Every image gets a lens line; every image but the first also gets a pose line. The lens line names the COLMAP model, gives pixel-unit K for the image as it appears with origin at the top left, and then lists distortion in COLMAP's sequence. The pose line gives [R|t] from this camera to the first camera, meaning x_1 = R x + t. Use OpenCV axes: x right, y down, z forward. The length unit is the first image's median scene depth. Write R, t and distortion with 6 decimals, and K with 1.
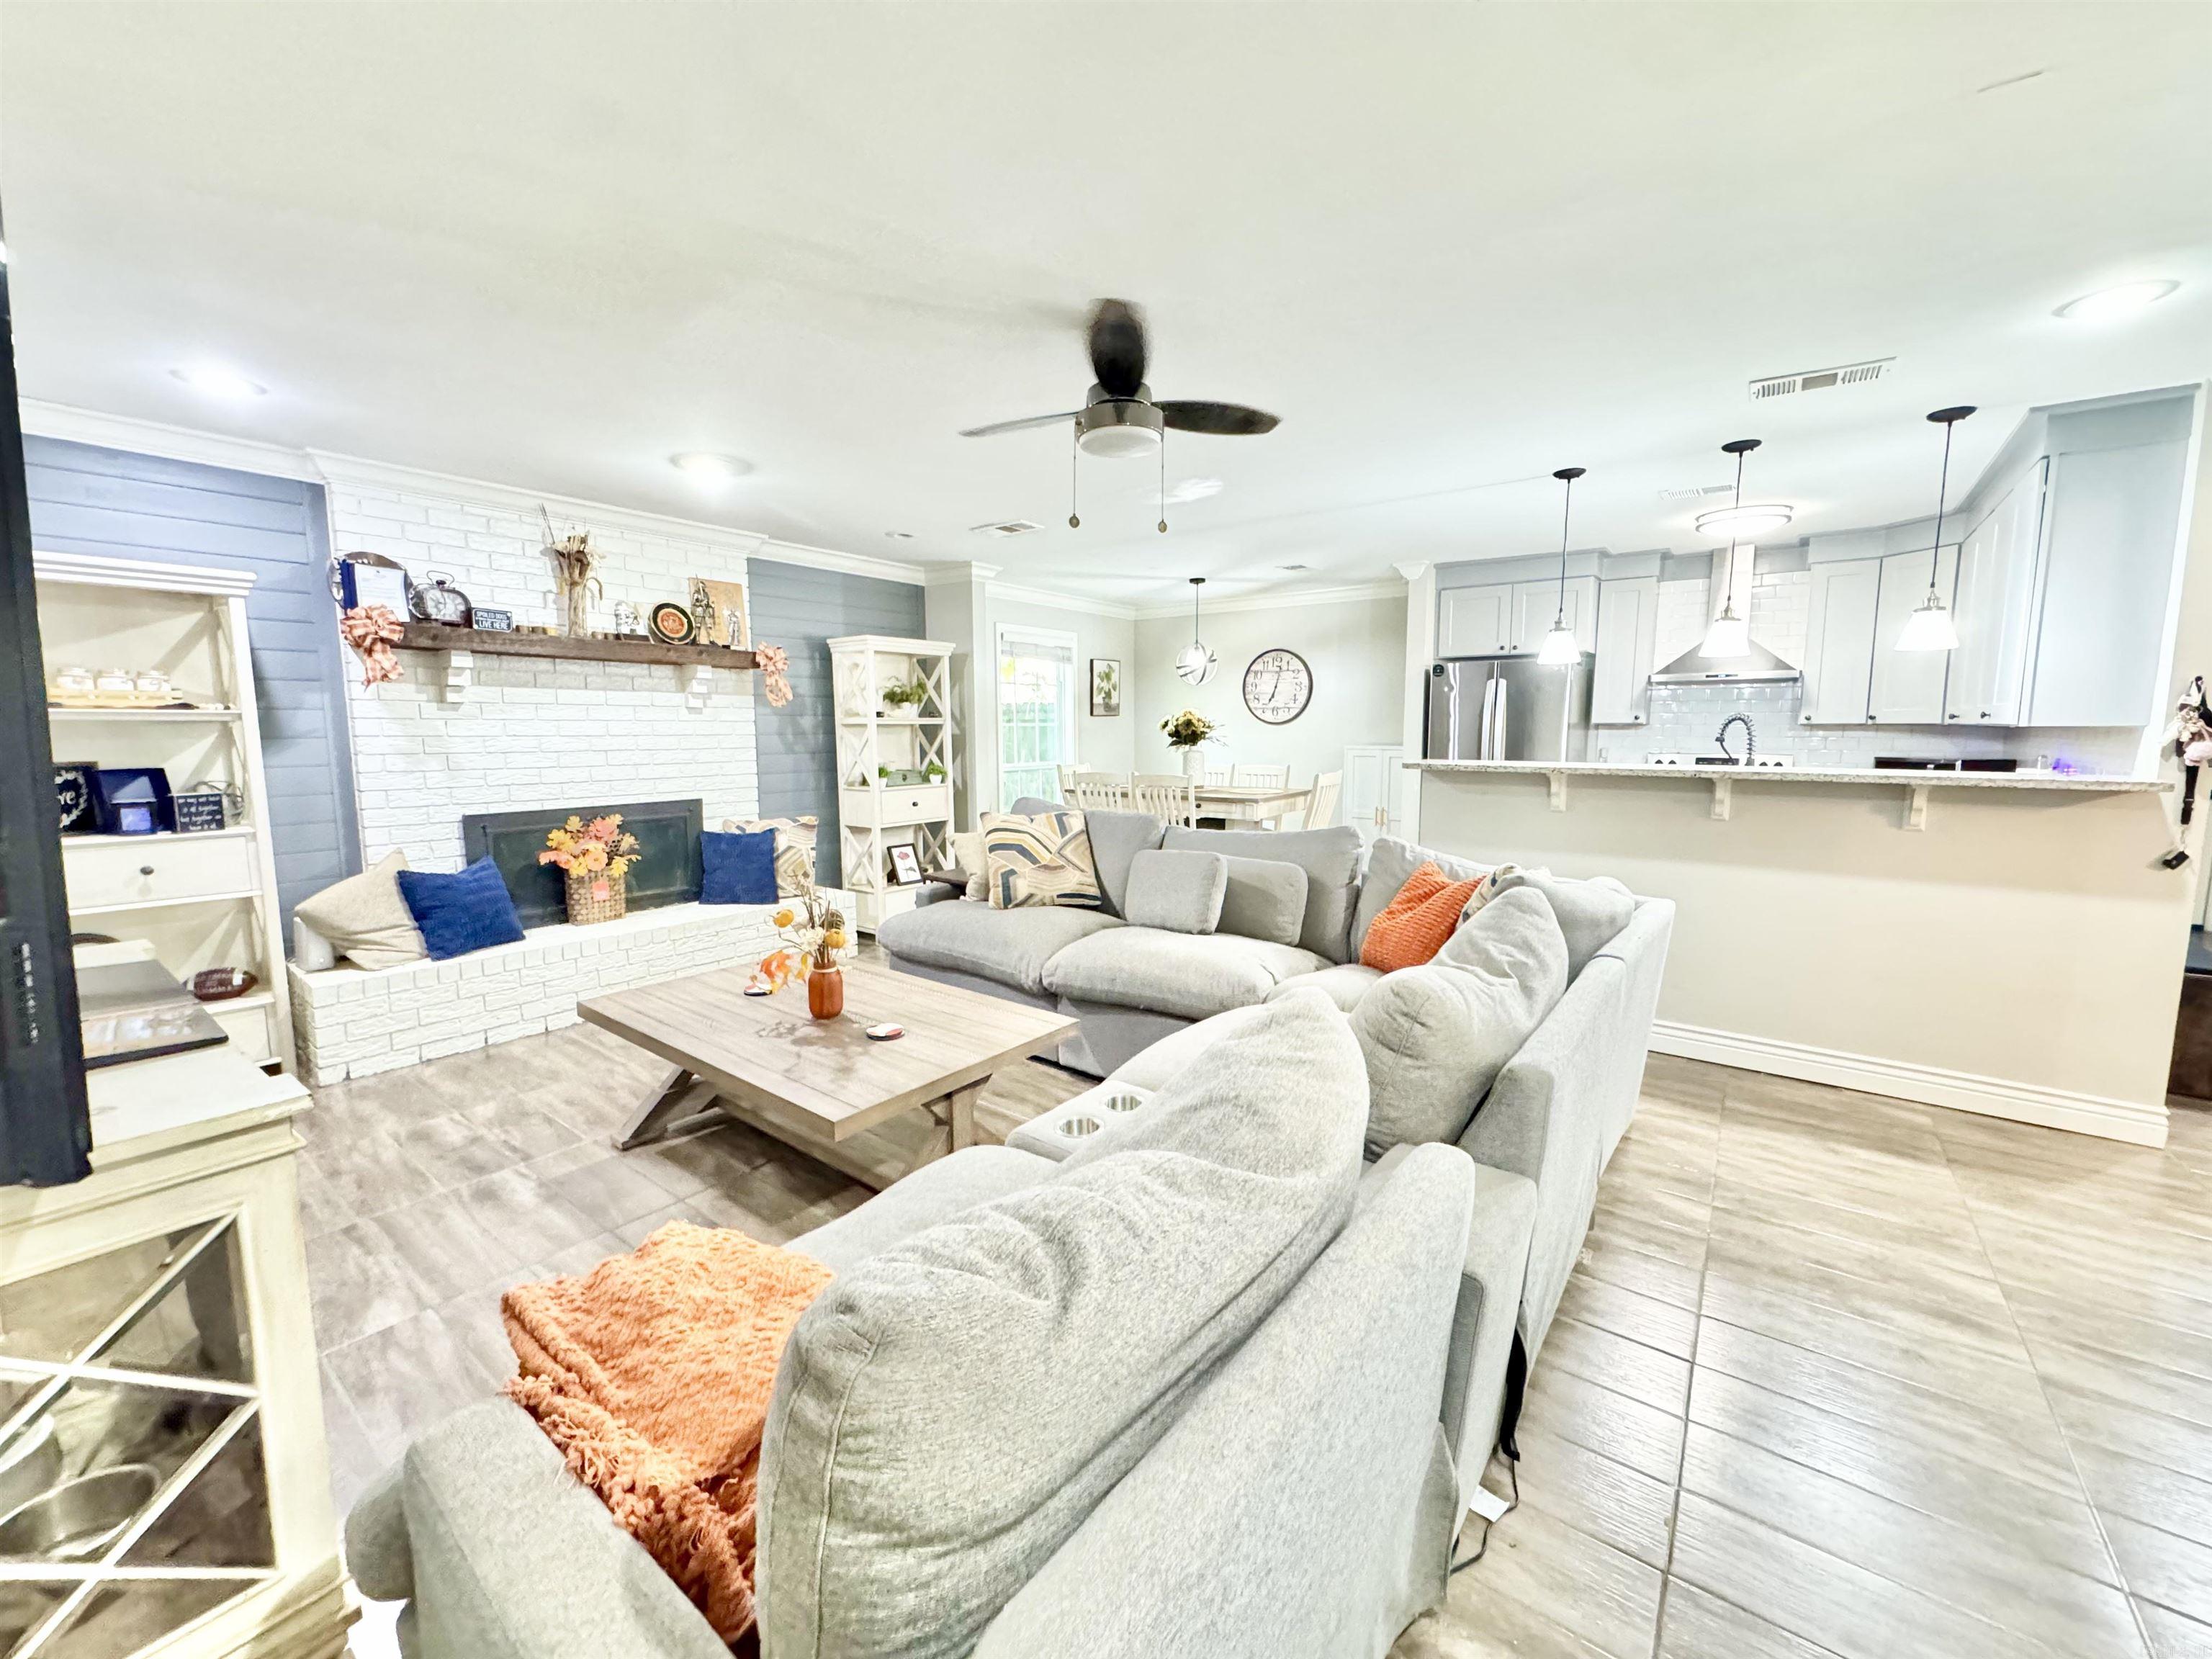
lens RADIAL K [[882.1, 0, 1106.0], [0, 882.1, 829.5], [0, 0, 1]] dist [-0.001882, 0.000406]
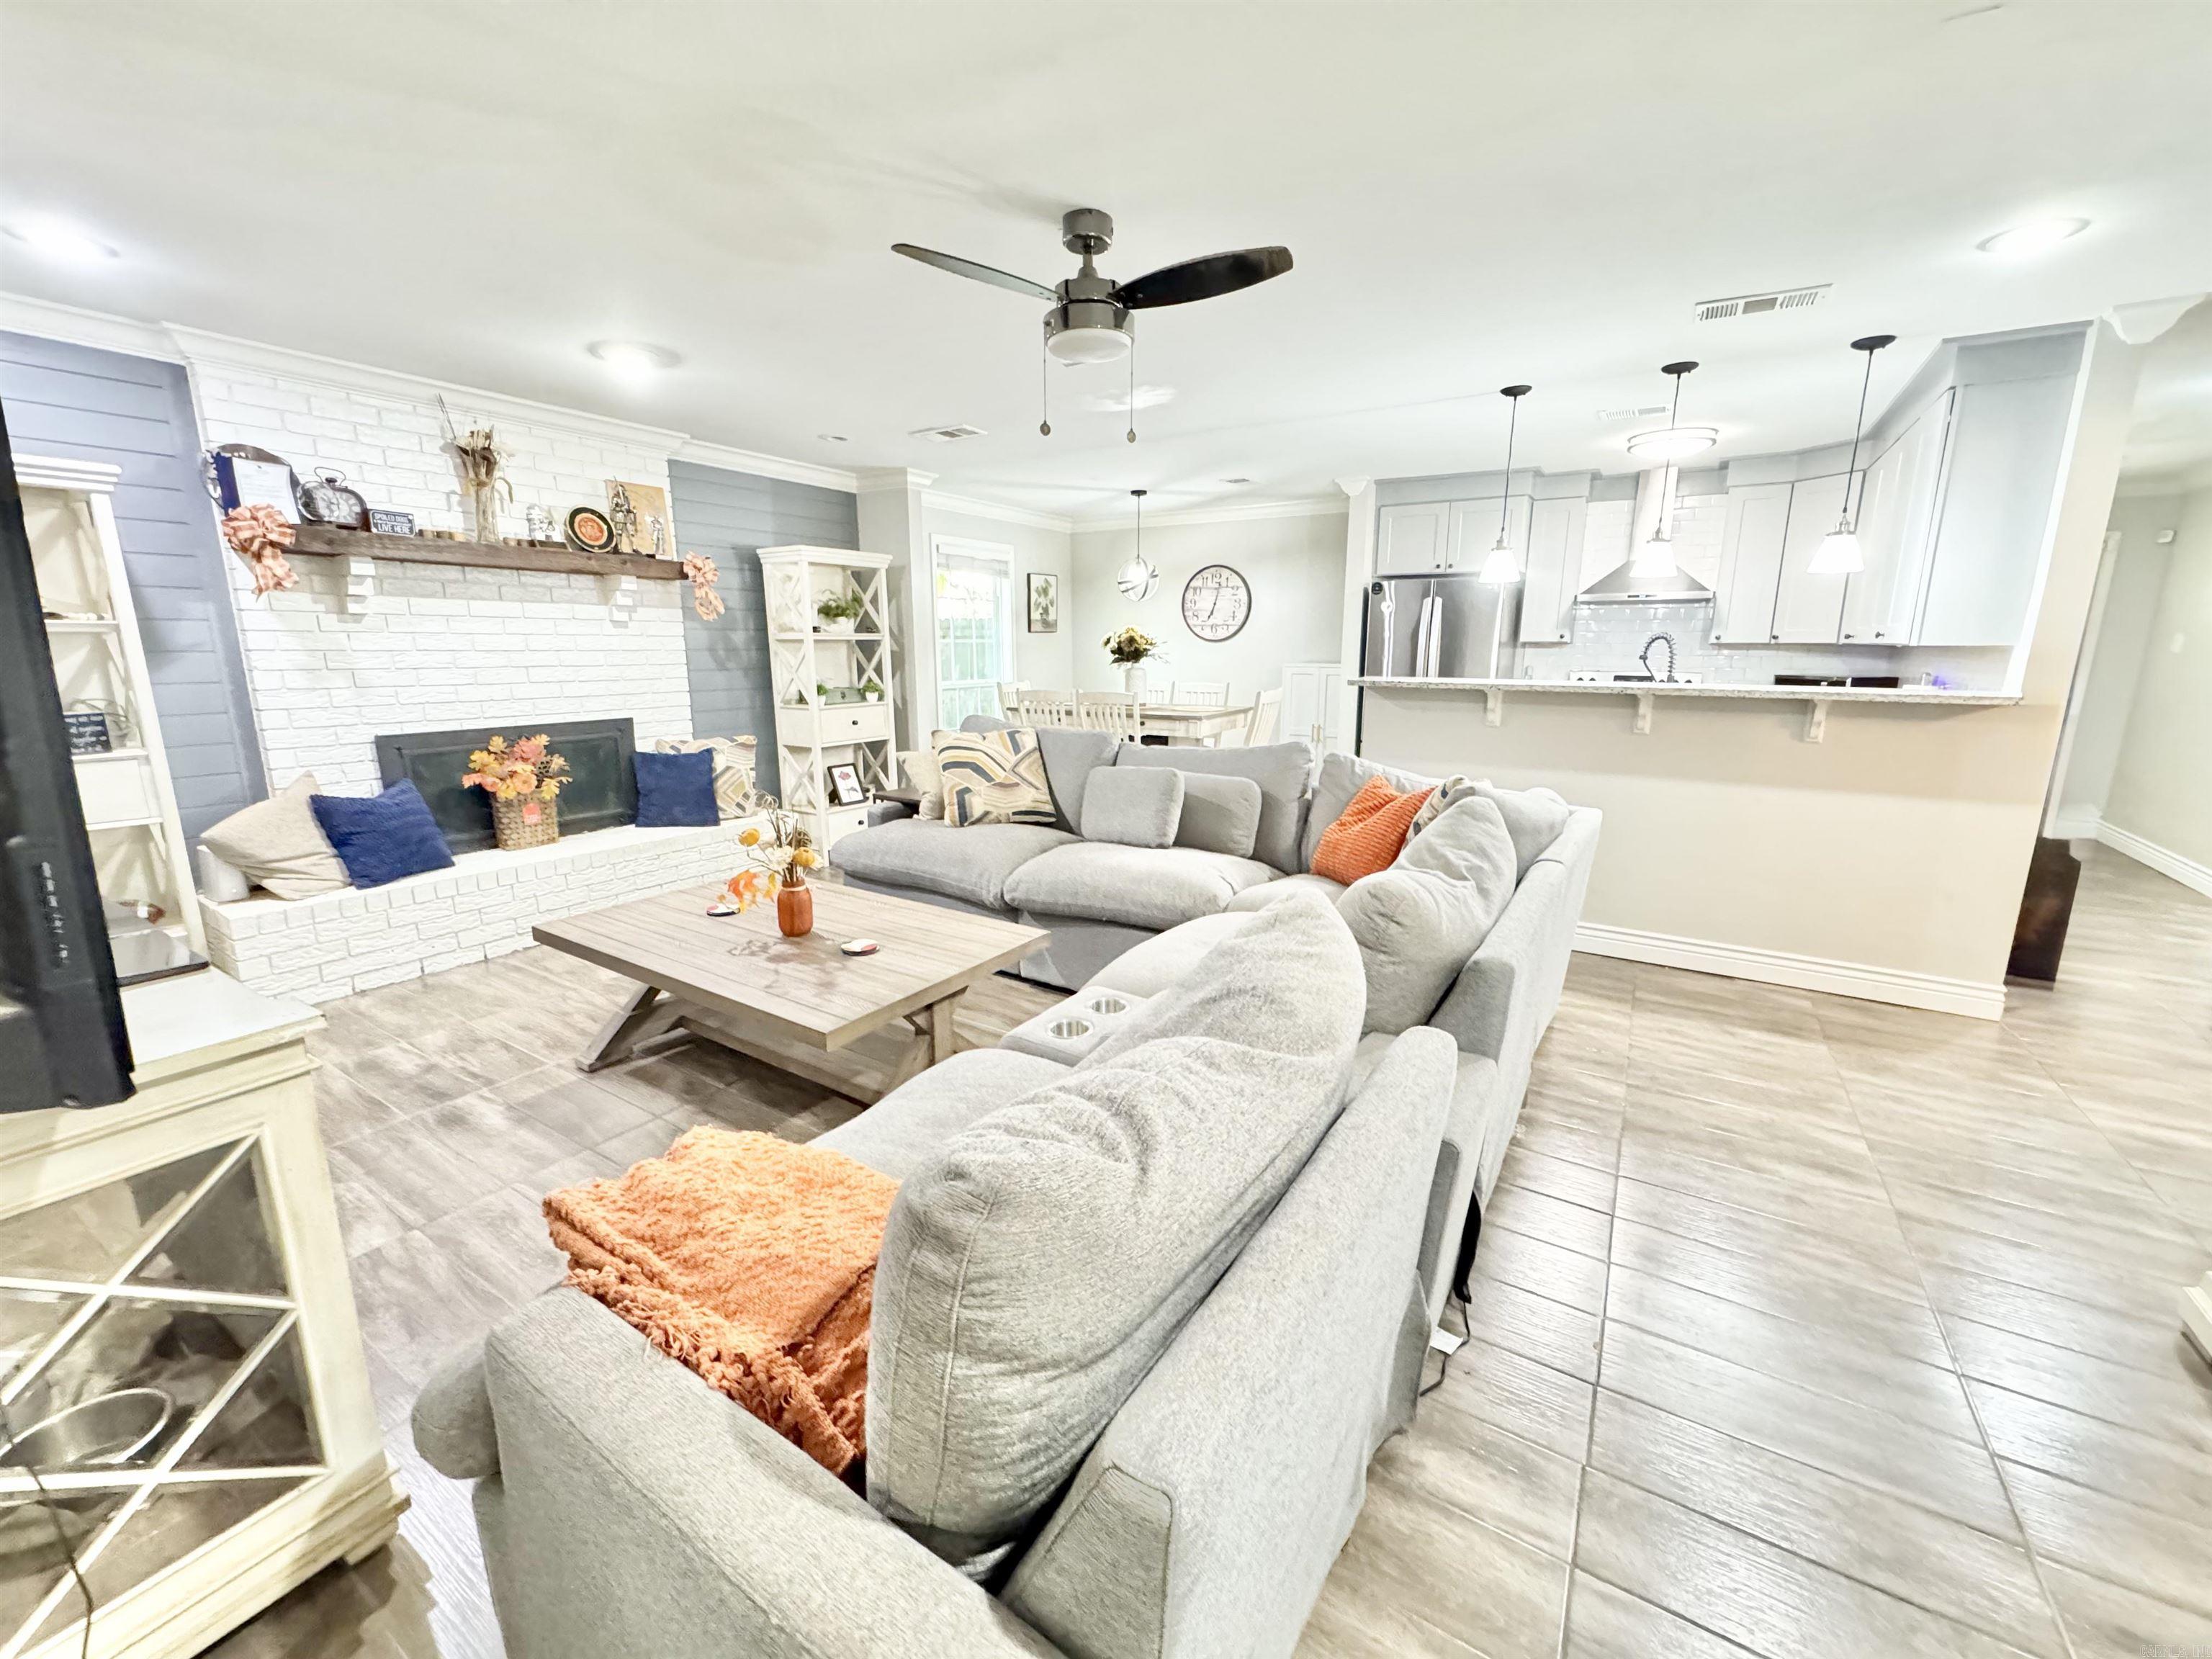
lens RADIAL K [[884.5, 0, 1106.0], [0, 884.5, 829.5], [0, 0, 1]] dist [-0.001722, -0.000077]
pose [[0.996367, -0.013886, 0.084019, -0.042326], [0.006257, 0.995888, 0.090382, 0.003904], [-0.084928, -0.089528, 0.992357, -0.014205]]
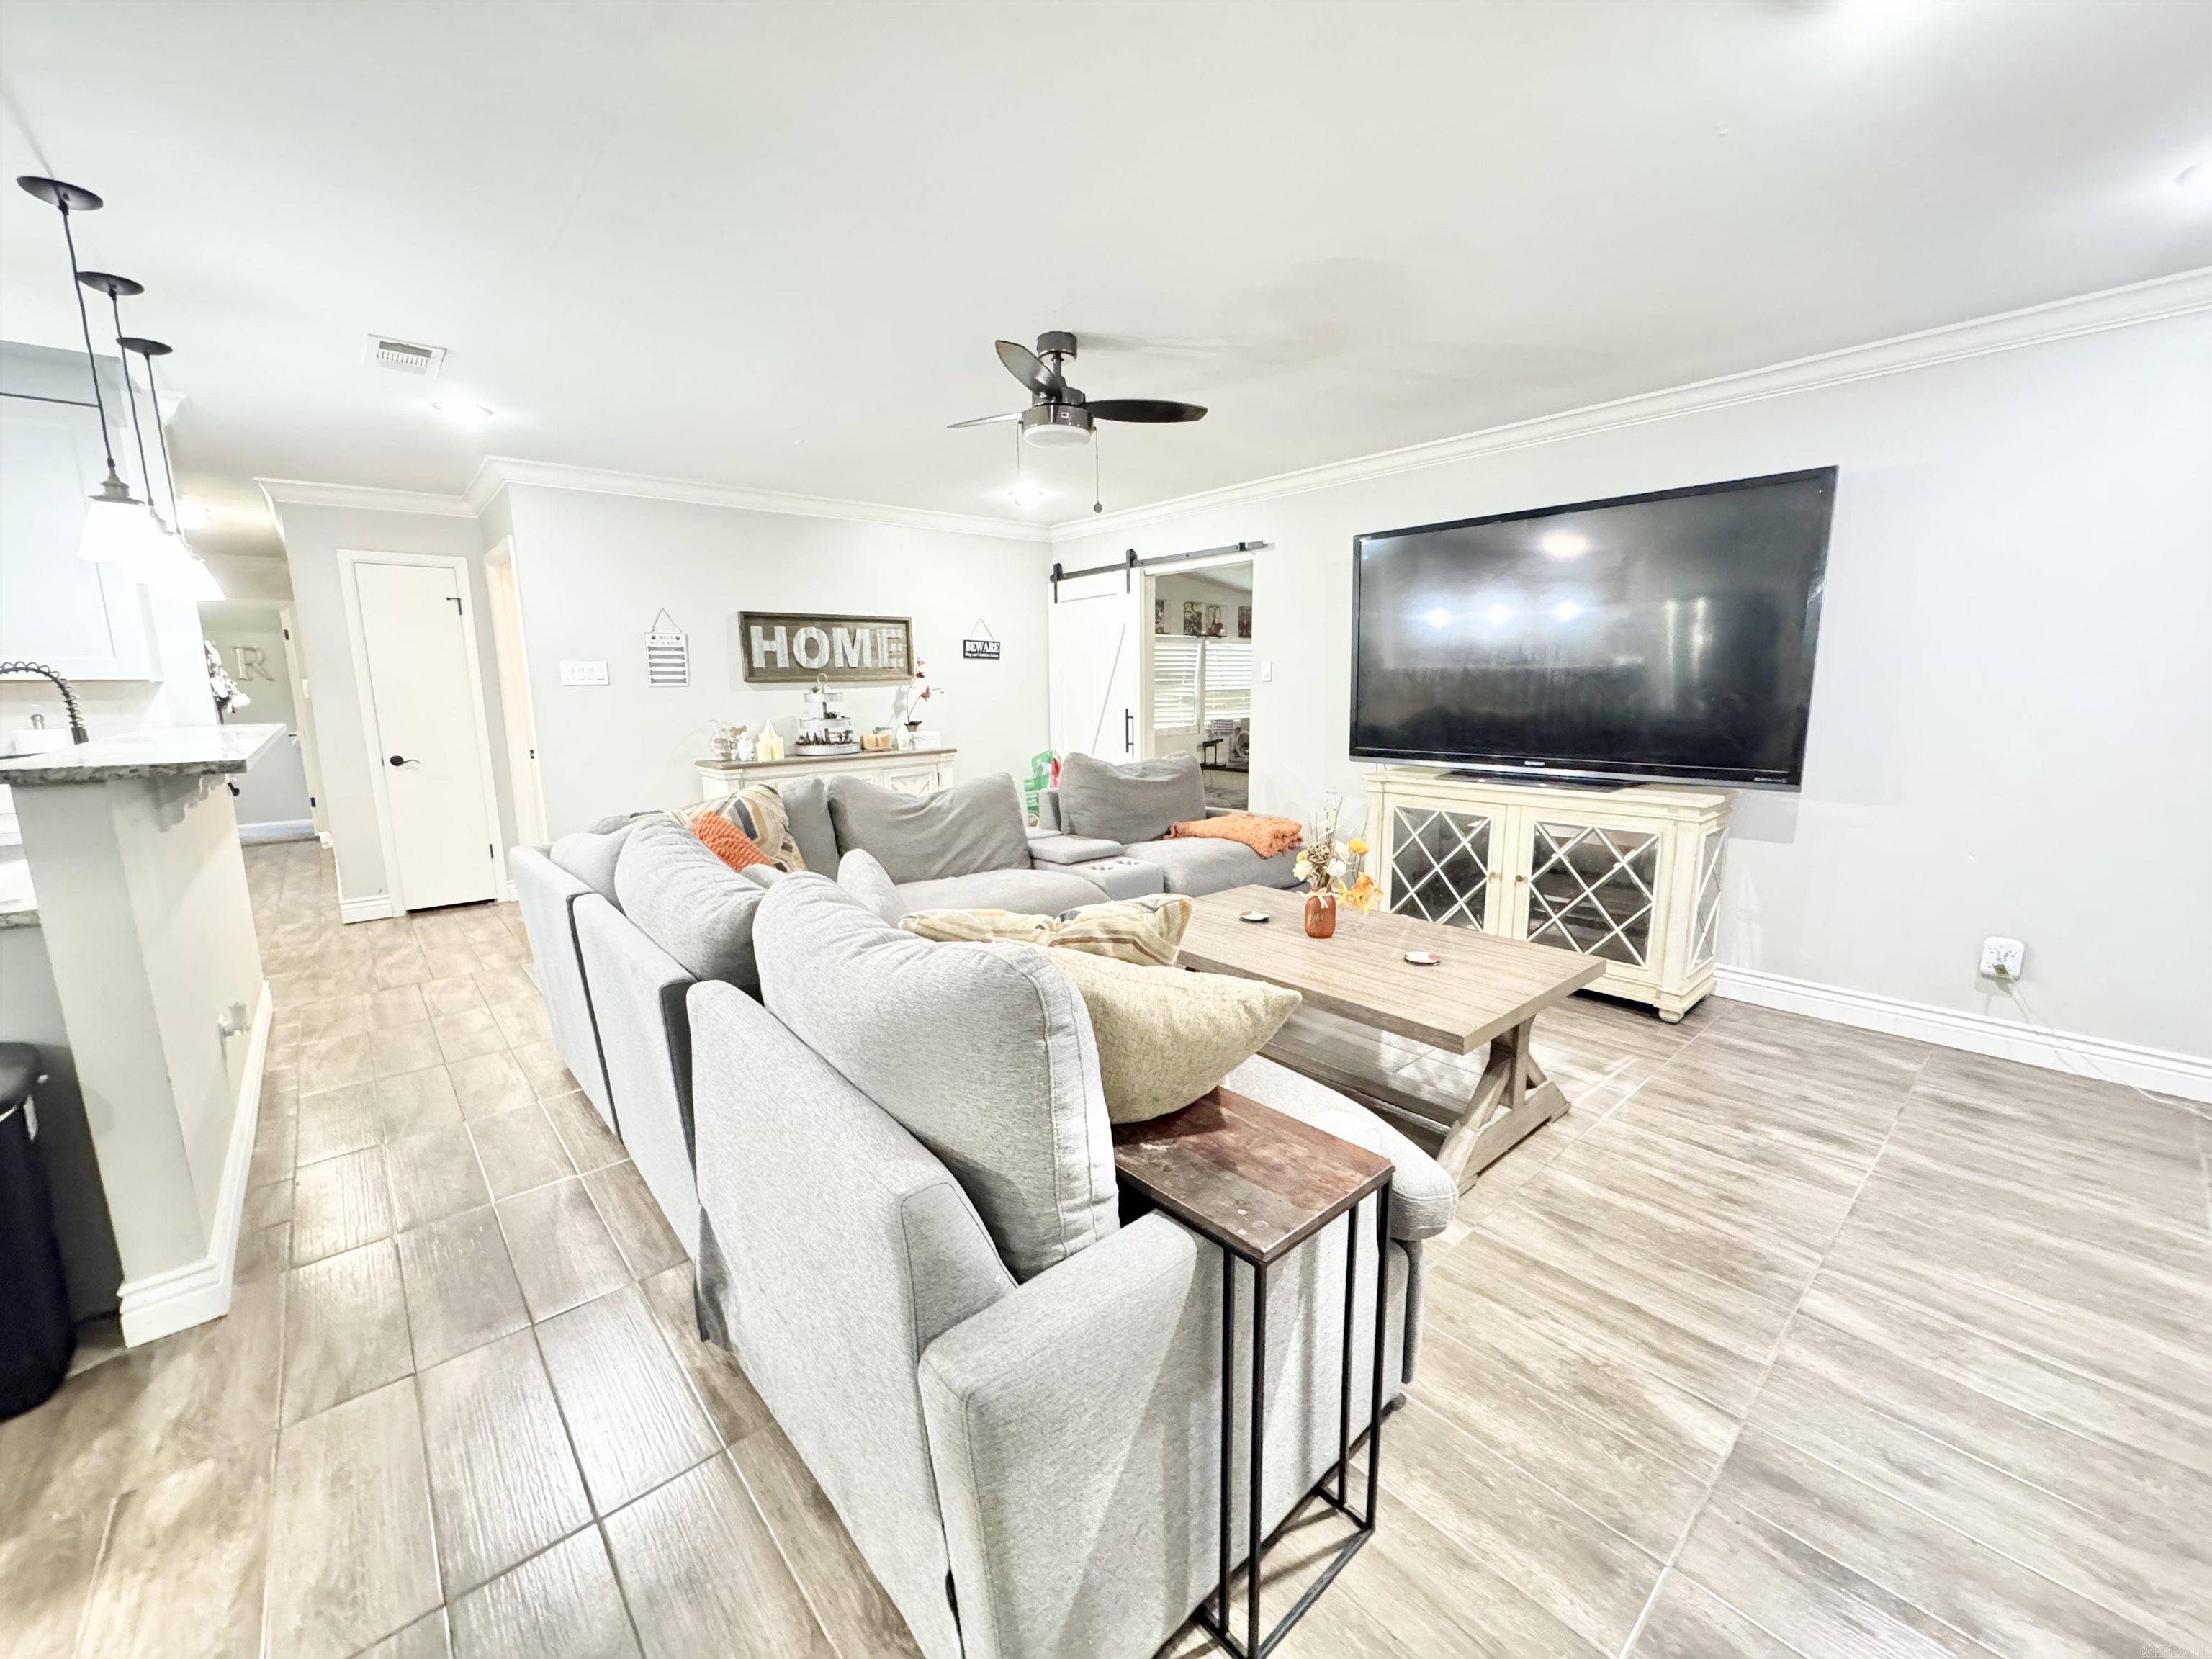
lens RADIAL K [[882.1, 0, 1106.0], [0, 882.1, 829.5], [0, 0, 1]] dist [-0.001882, 0.000406]
pose [[-0.979614, -0.024397, 0.199402, -0.232034], [0.033957, 0.958205, 0.284059, -0.200808], [-0.197998, 0.285039, -0.937843, 1.750335]]
